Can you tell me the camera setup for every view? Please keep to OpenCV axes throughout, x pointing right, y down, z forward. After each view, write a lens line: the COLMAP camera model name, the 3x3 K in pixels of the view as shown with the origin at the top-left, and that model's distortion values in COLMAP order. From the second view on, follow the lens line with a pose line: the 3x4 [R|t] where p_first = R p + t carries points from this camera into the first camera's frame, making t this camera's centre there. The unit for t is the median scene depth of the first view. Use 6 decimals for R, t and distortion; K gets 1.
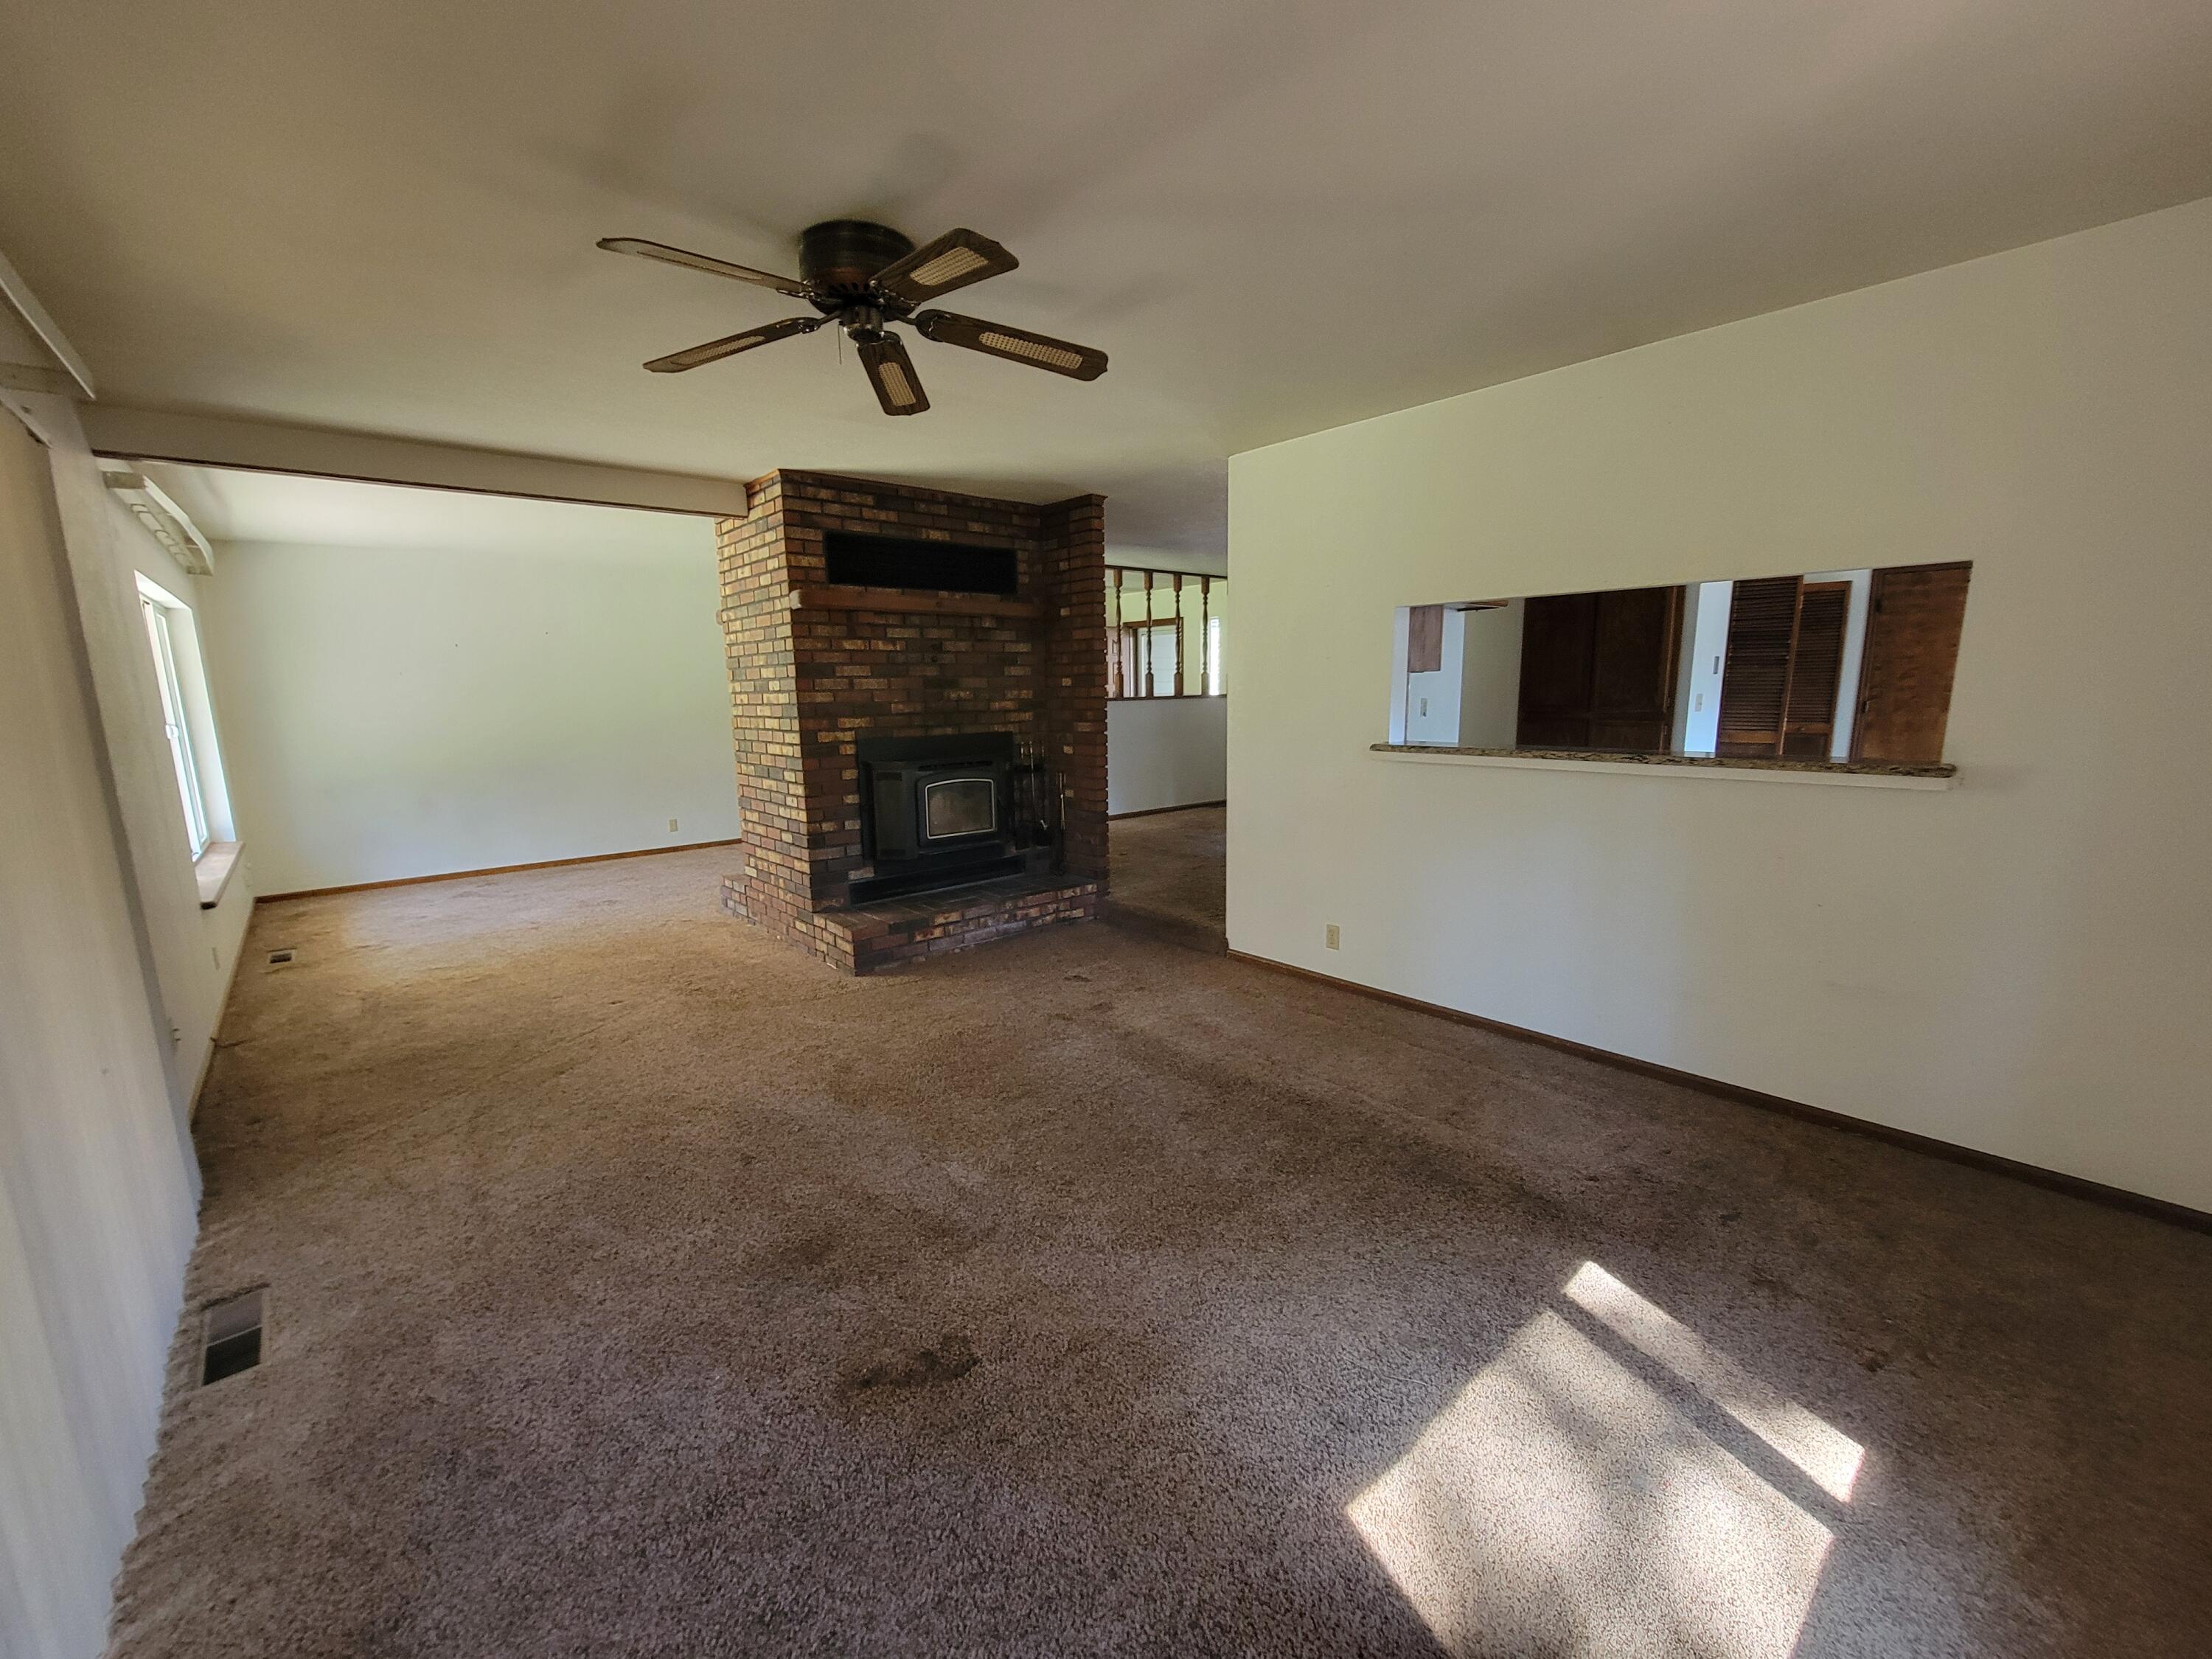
lens RADIAL K [[903.4, 0, 1091.0], [0, 903.4, 837.9], [0, 0, 1]] dist [-0.000607, 0.000247]
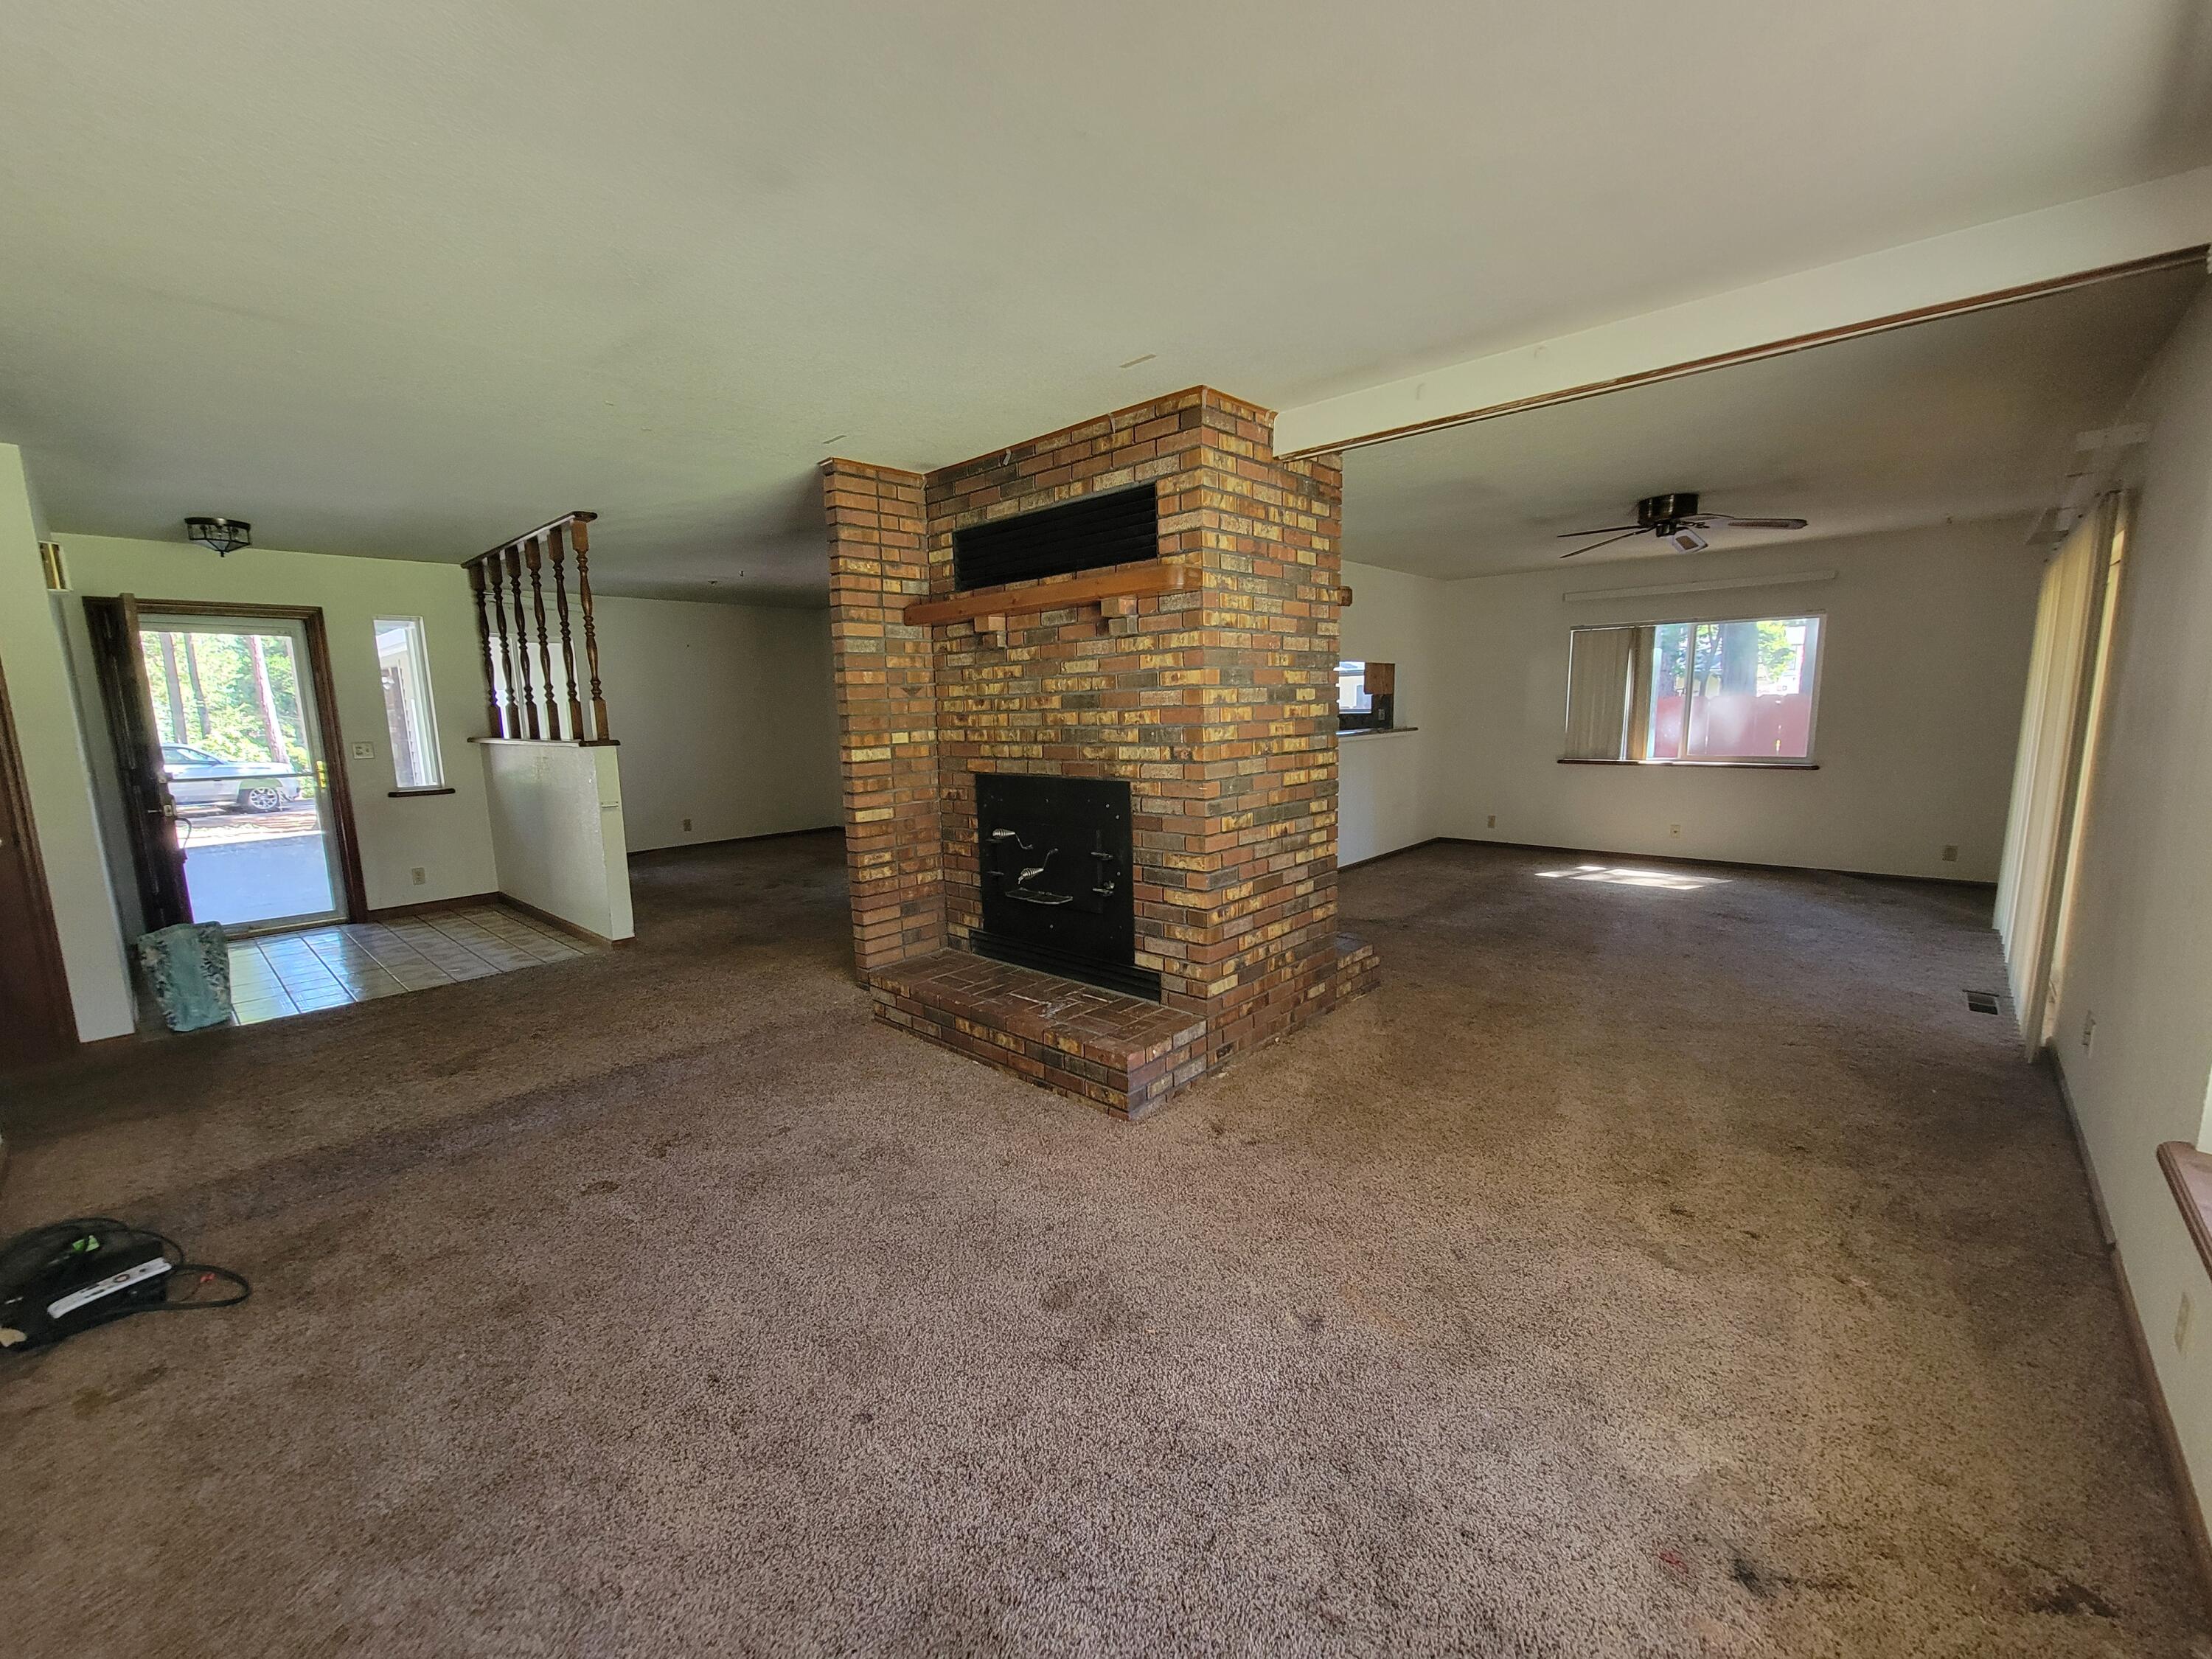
lens RADIAL K [[903.4, 0, 1101.5], [0, 903.4, 843.9], [0, 0, 1]] dist [-0.000607, 0.000247]
pose [[-0.117608, -0.129997, 0.984515, -2.823185], [0.194932, 0.969085, 0.151246, -0.499097], [-0.973740, 0.209701, -0.088631, 3.238988]]
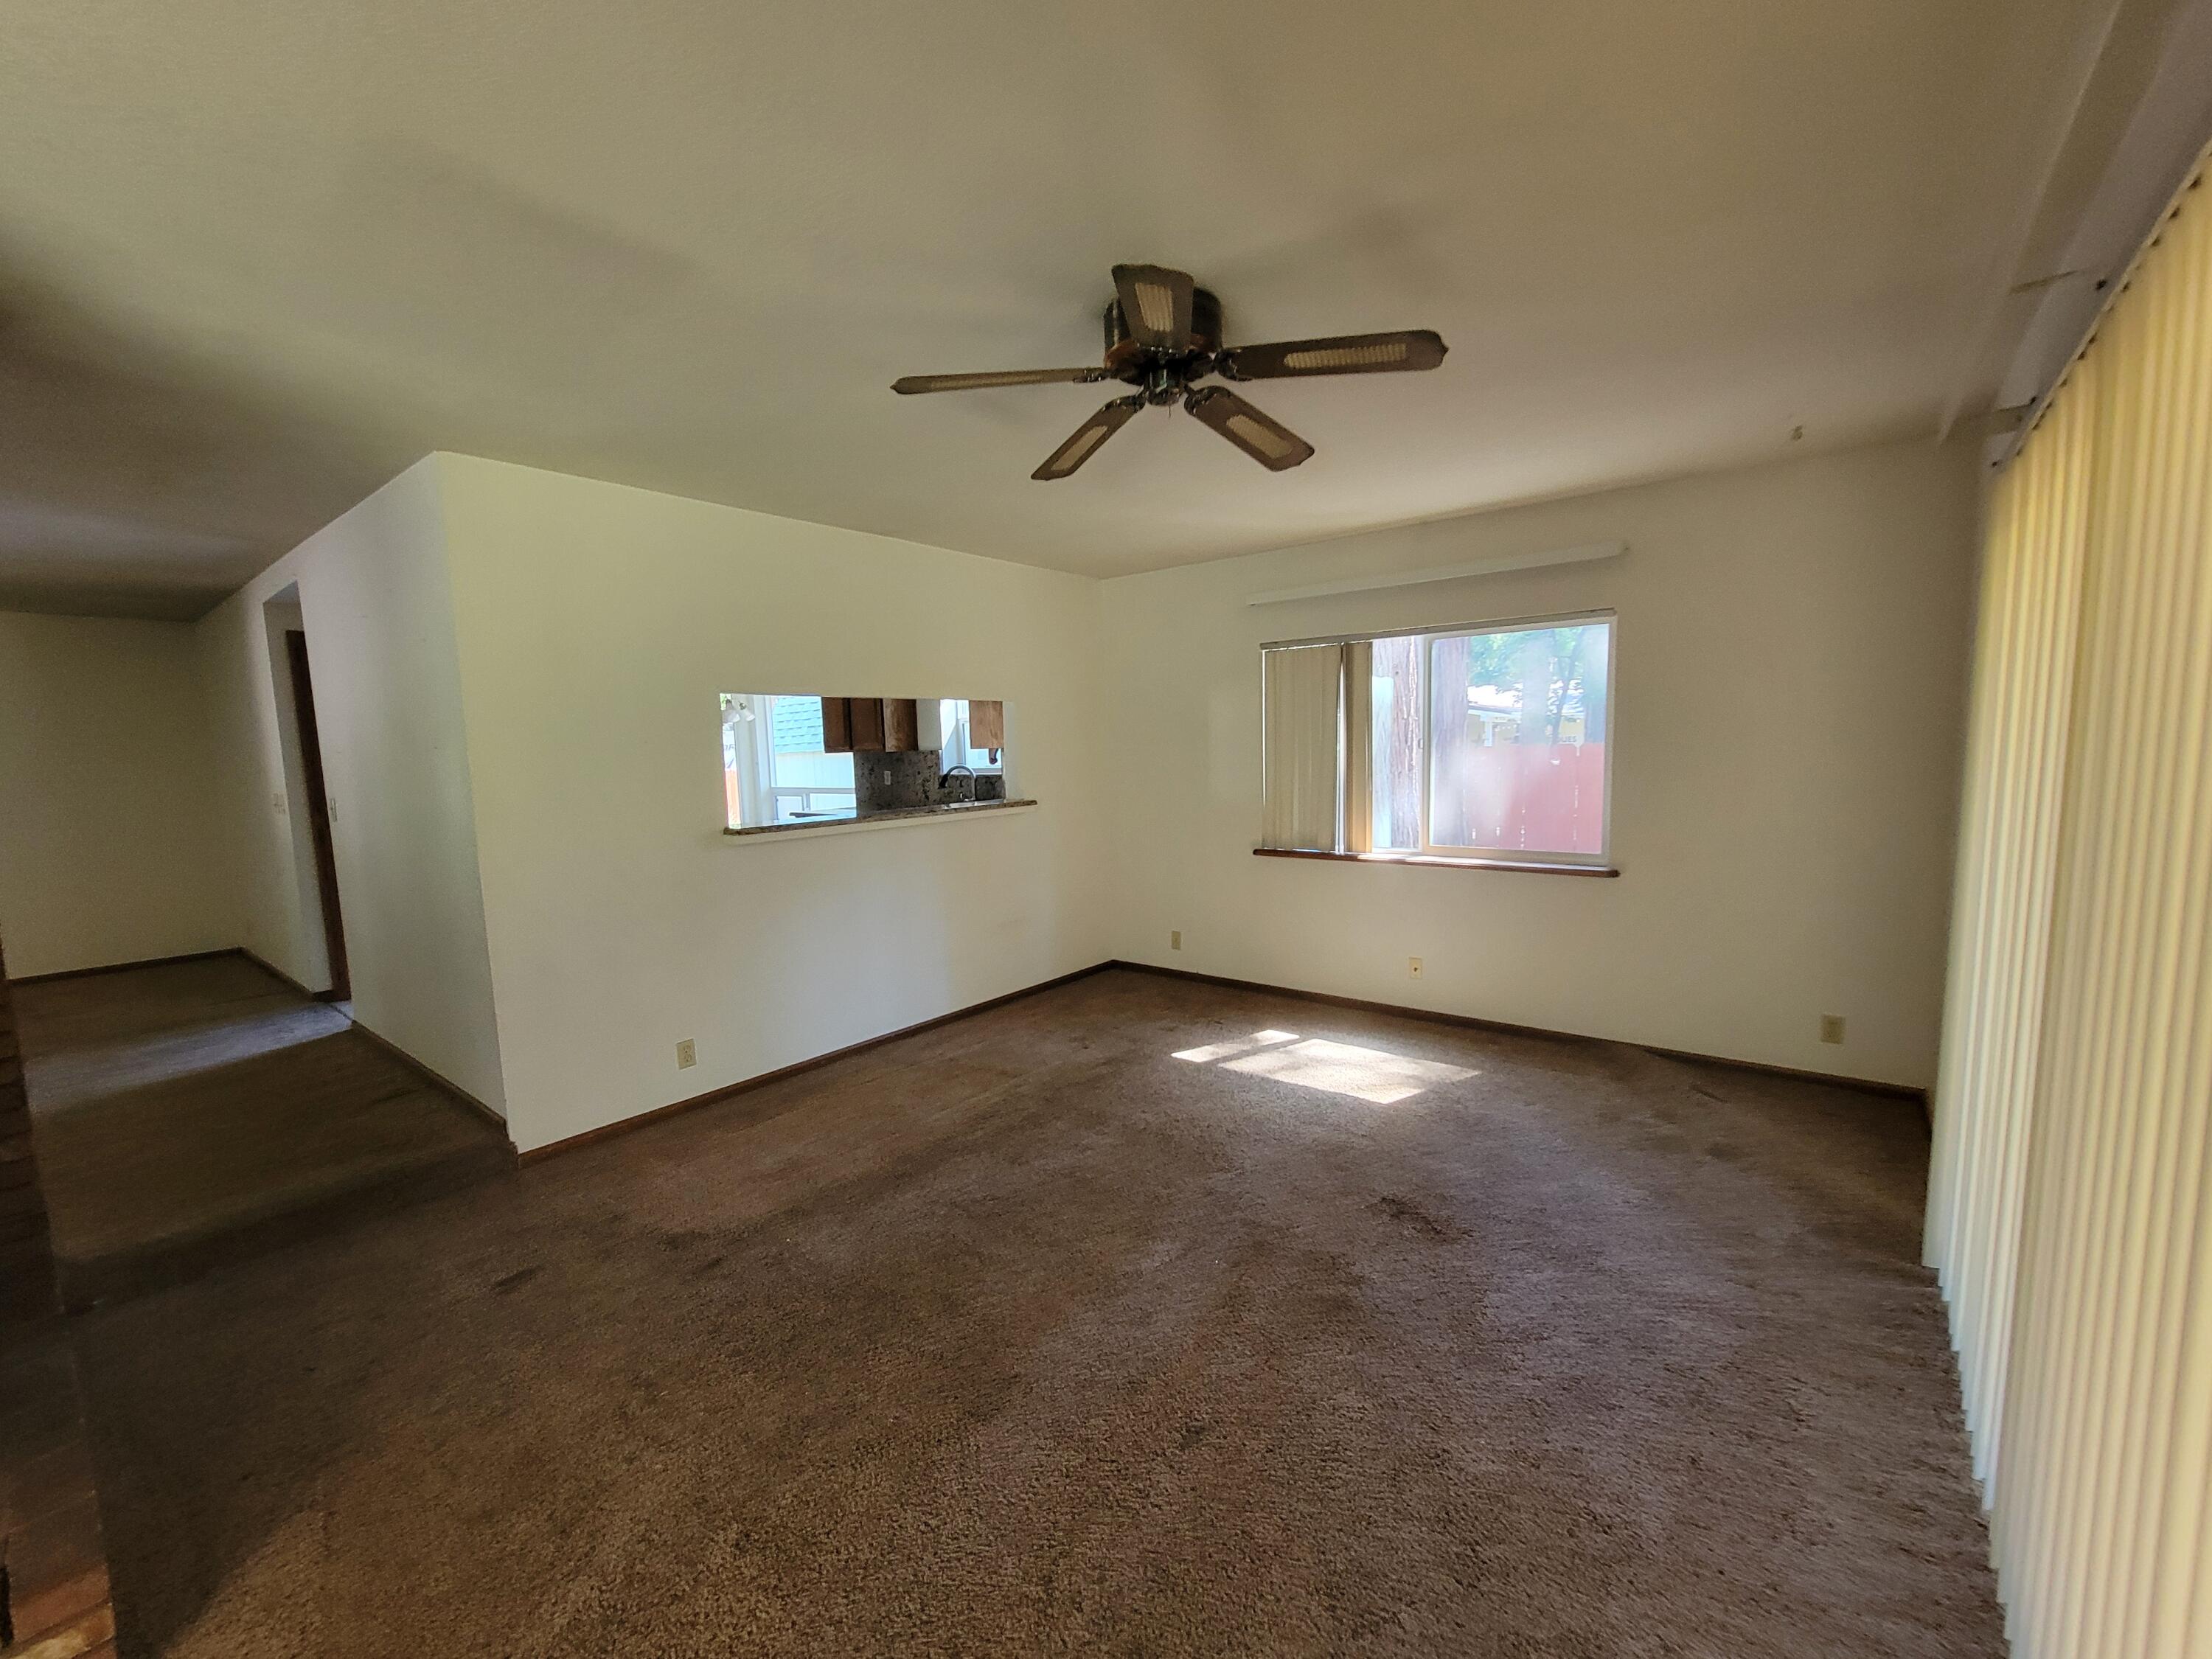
lens RADIAL K [[903.4, 0, 1105.1], [0, 903.4, 844.2], [0, 0, 1]] dist [-0.000607, 0.000247]
pose [[-0.184998, -0.085107, 0.979047, -1.172318], [0.194087, 0.973457, 0.121295, -0.210556], [-0.963383, 0.212460, -0.163569, 1.260028]]
